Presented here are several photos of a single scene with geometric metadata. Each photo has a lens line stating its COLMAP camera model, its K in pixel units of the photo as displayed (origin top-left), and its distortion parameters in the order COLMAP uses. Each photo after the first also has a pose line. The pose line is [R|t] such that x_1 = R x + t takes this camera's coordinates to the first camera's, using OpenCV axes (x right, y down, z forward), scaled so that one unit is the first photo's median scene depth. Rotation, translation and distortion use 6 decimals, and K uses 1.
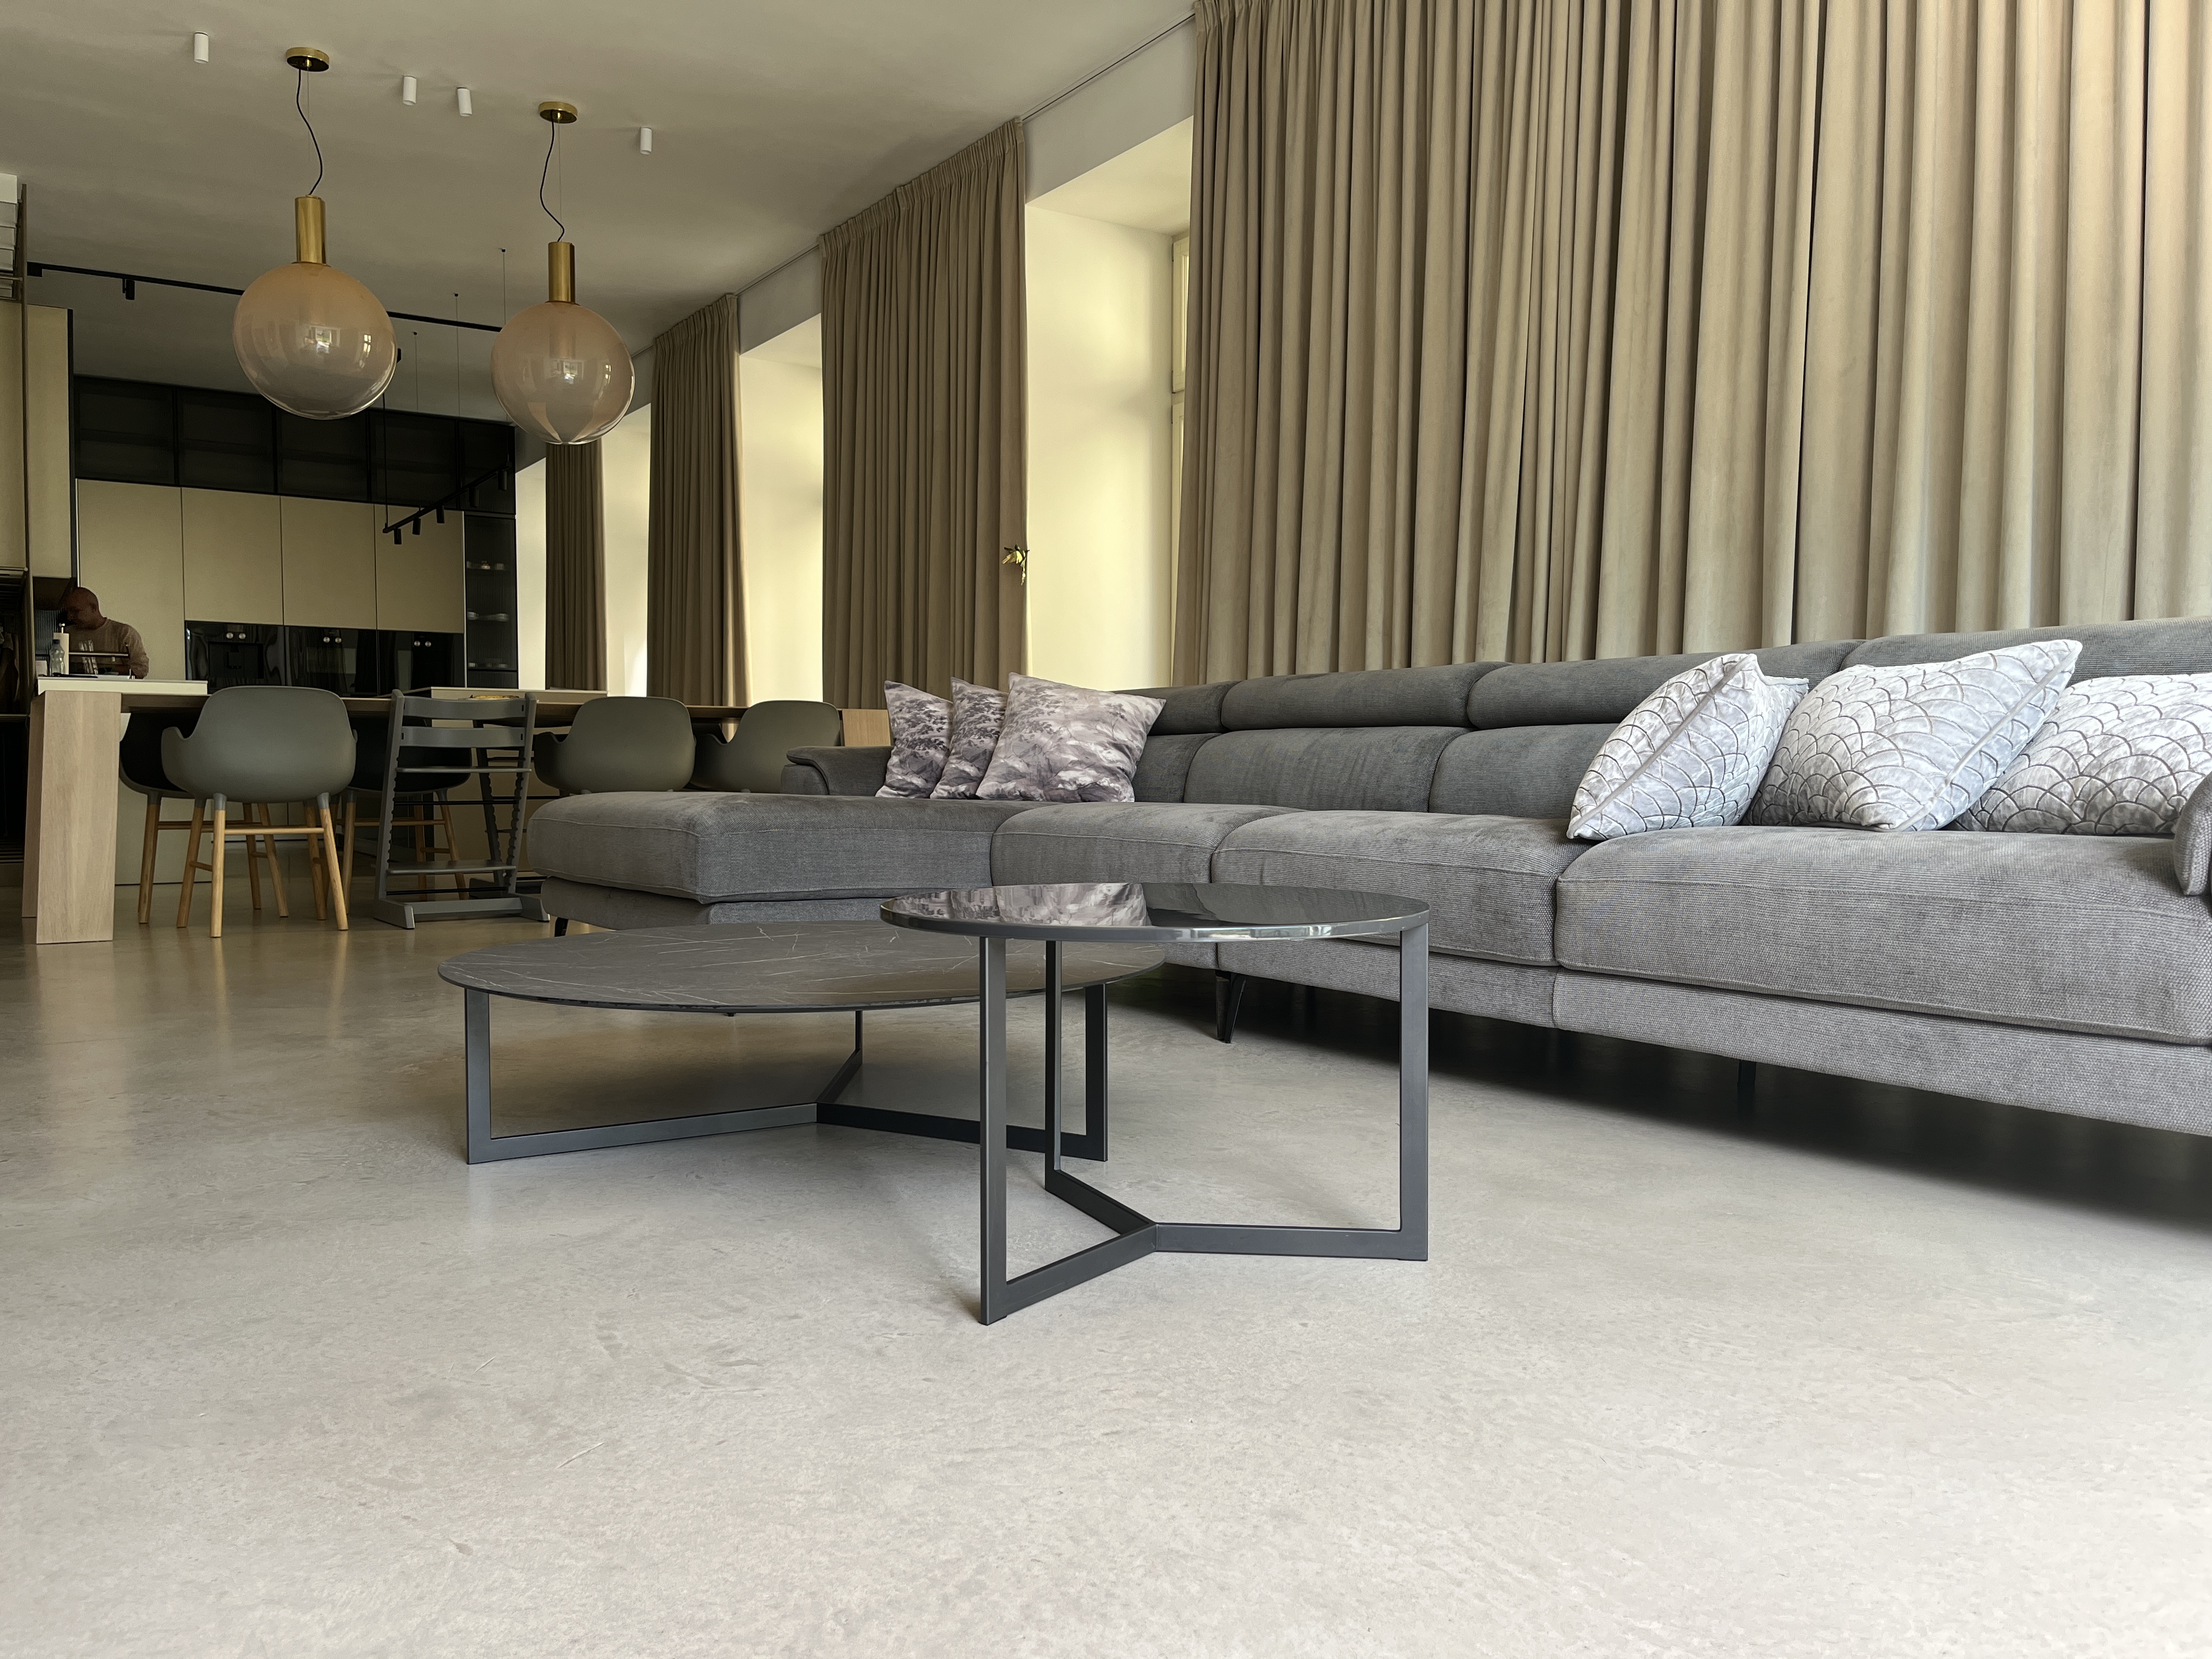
lens RADIAL K [[1681.2, 0, 1106.0], [0, 1681.2, 829.5], [0, 0, 1]] dist [0.056976, -0.079206]
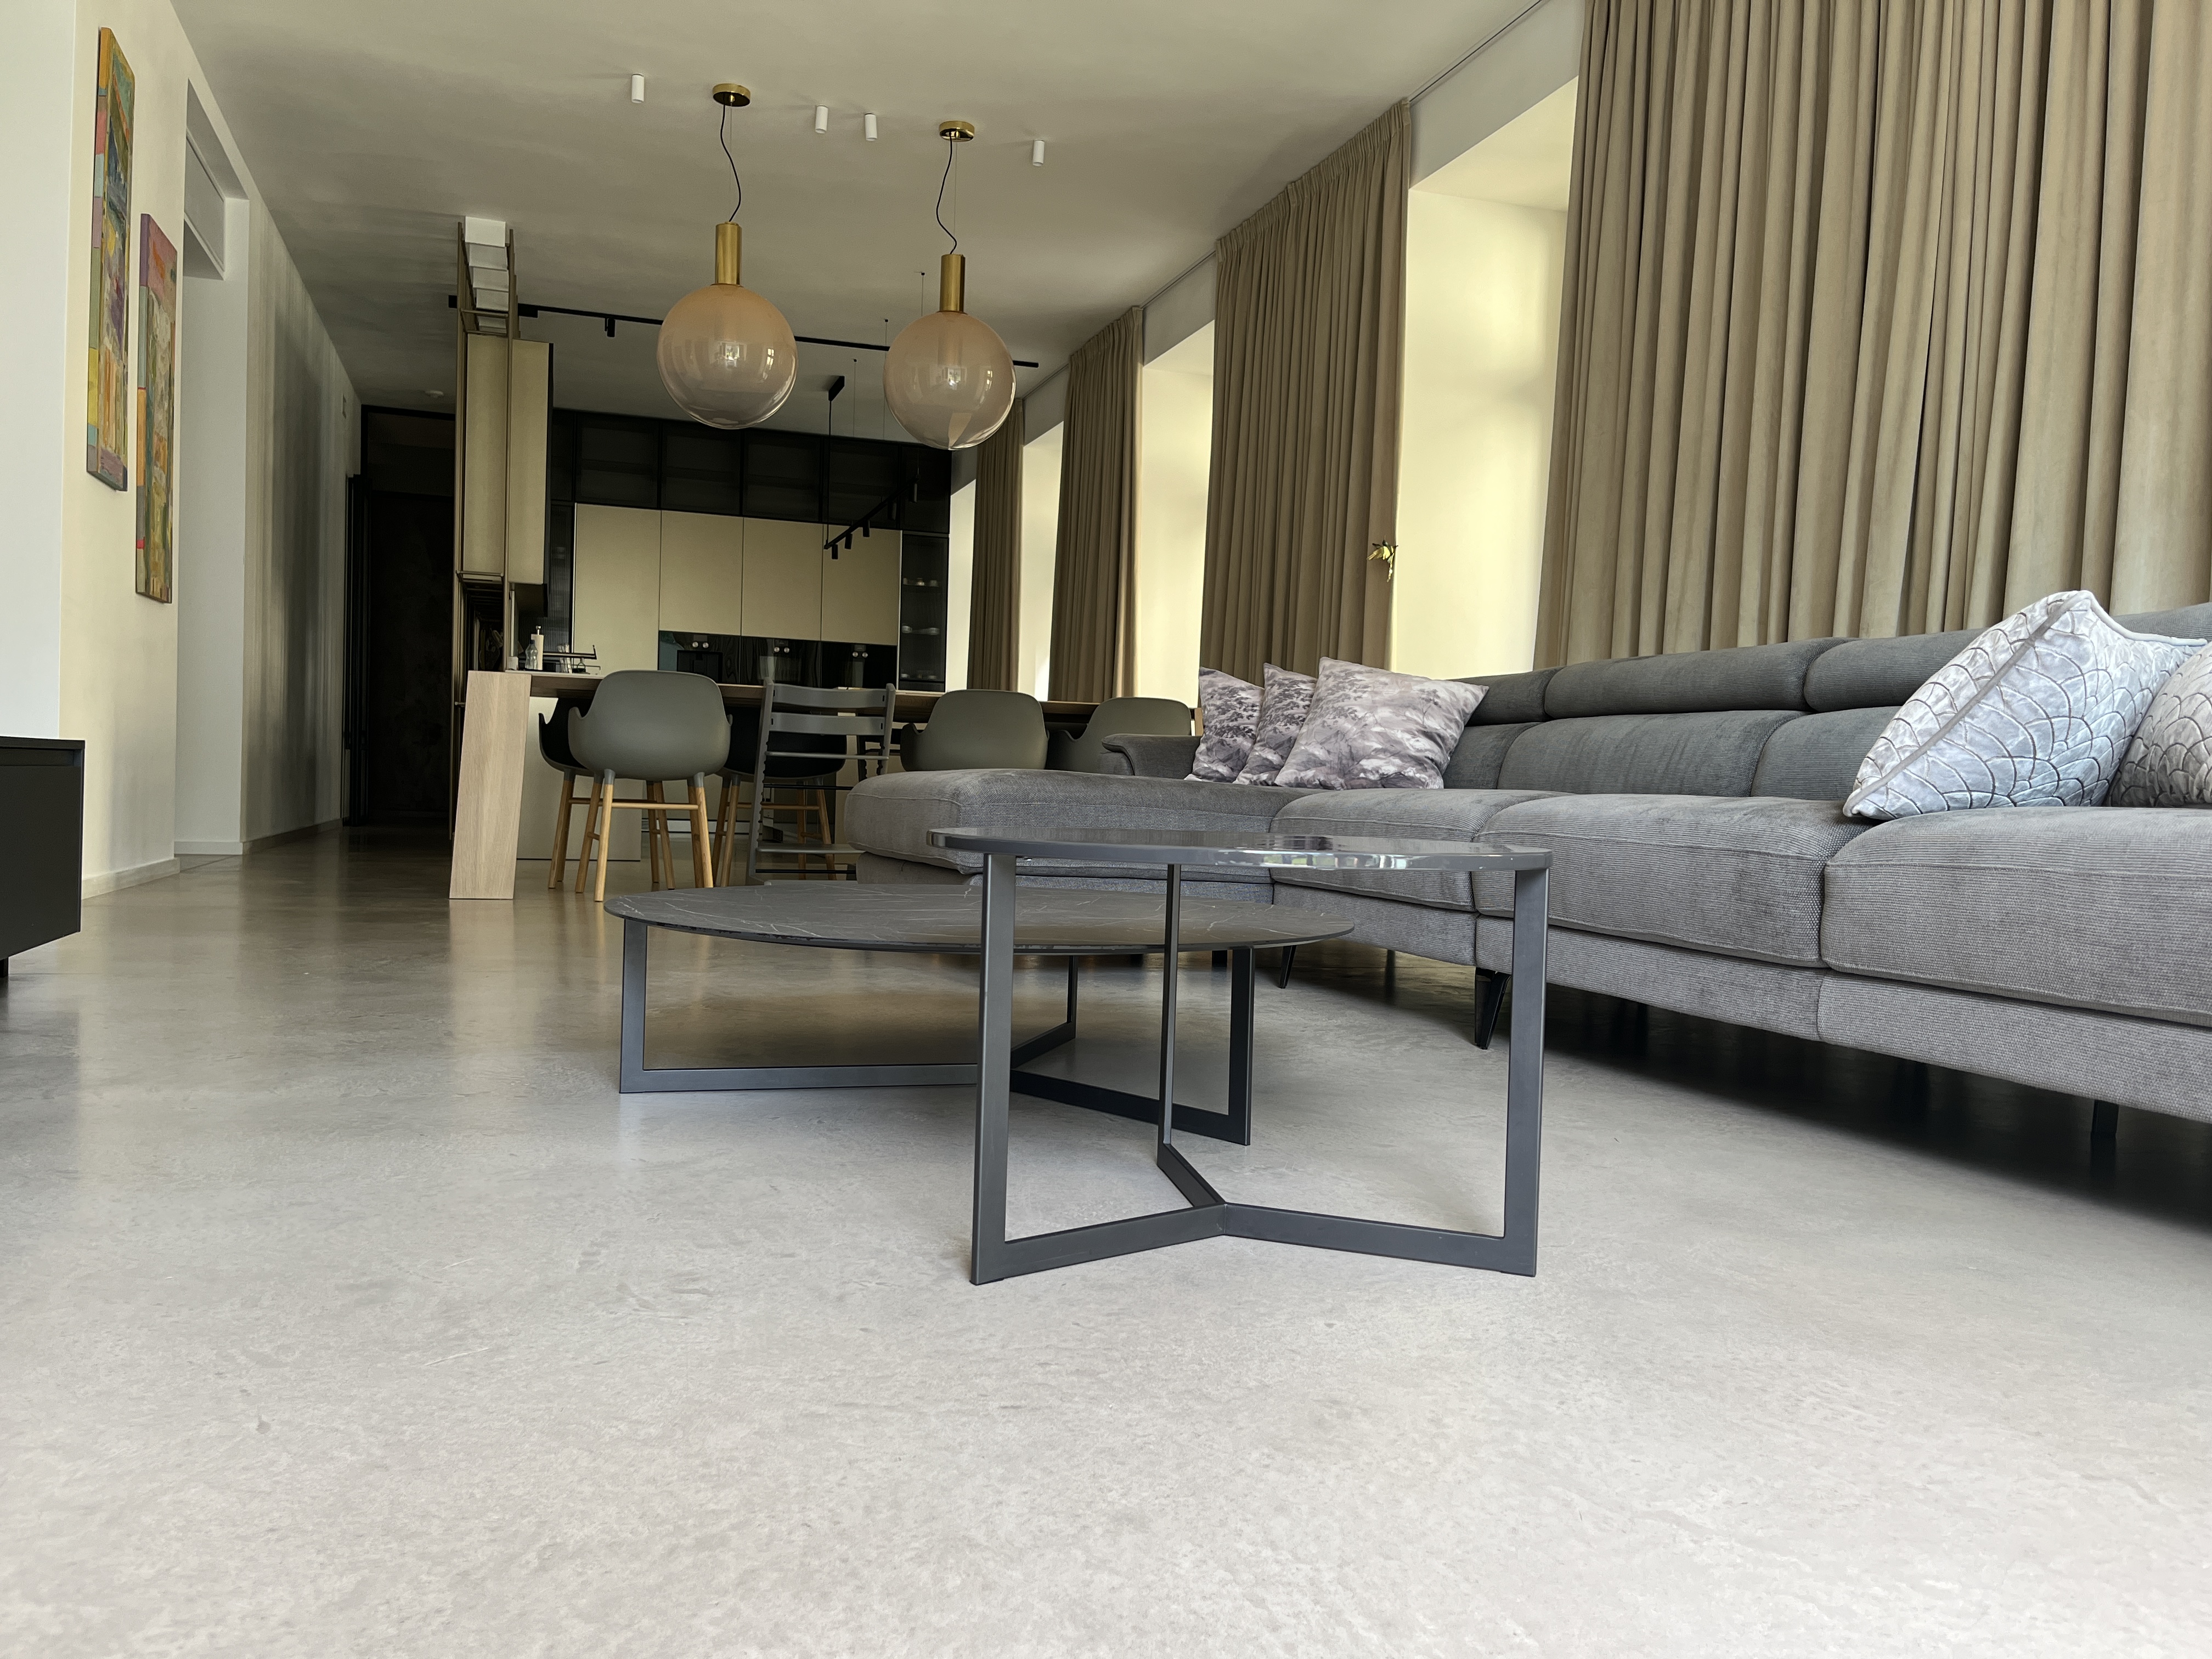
lens RADIAL K [[1681.2, 0, 1106.0], [0, 1681.2, 829.5], [0, 0, 1]] dist [0.056976, -0.079206]
pose [[0.963355, 0.034959, -0.265941, 0.132114], [-0.039902, 0.999116, -0.013205, 0.034612], [0.265244, 0.023333, 0.963899, 0.083724]]
